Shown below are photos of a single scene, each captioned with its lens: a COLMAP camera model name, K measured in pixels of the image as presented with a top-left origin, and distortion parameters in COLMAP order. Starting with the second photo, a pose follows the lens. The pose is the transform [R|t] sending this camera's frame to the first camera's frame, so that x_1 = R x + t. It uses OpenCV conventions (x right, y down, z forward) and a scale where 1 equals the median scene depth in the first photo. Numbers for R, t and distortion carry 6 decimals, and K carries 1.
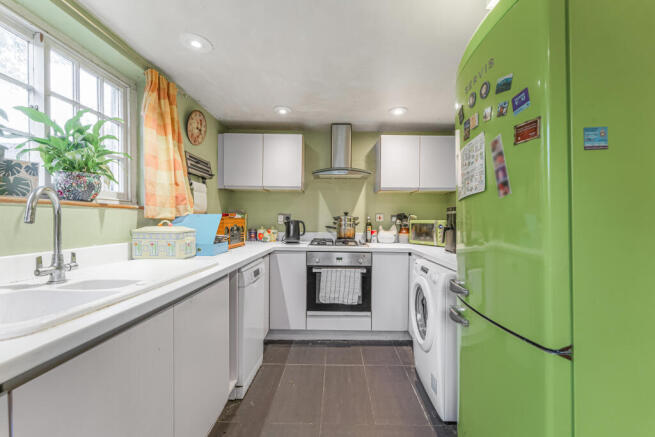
lens RADIAL K [[265.4, 0, 330.0], [0, 265.4, 219.9], [0, 0, 1]] dist [0.000530, 0.000136]
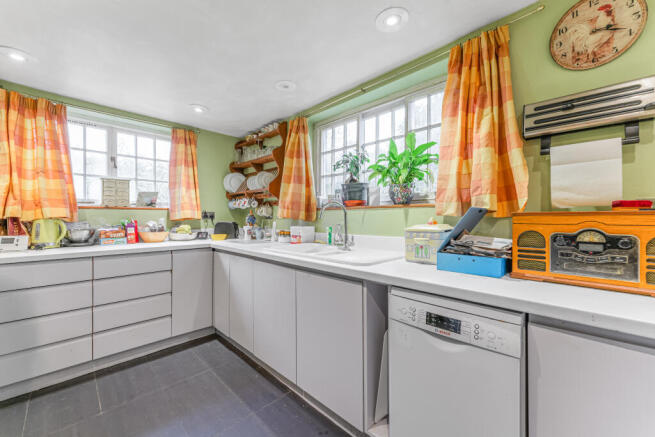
lens RADIAL K [[257.4, 0, 327.5], [0, 257.4, 218.5], [0, 0, 1]] dist [-0.000801, -0.000140]
pose [[-0.684759, -0.010795, -0.728689, 0.200892], [-0.010860, 0.999930, -0.004608, 0.009251], [0.728688, 0.004758, -0.684829, 1.074752]]
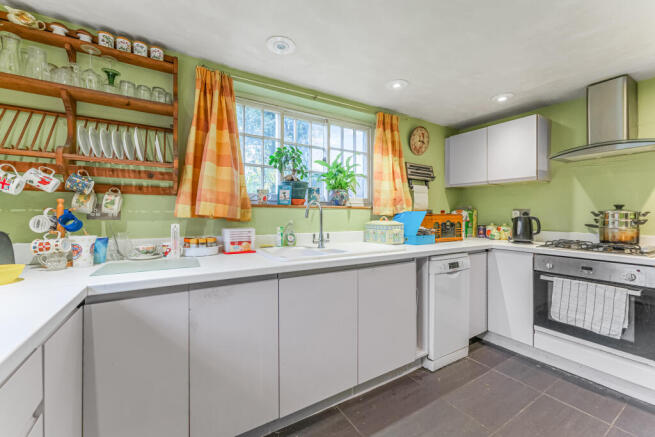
lens RADIAL K [[263.2, 0, 326.0], [0, 263.2, 210.6], [0, 0, 1]] dist [-0.000640, -0.000032]
pose [[0.532540, -0.019372, -0.846183, 0.320362], [0.000642, 0.999747, -0.022483, 0.001764], [0.846404, 0.011430, 0.532418, -0.004035]]
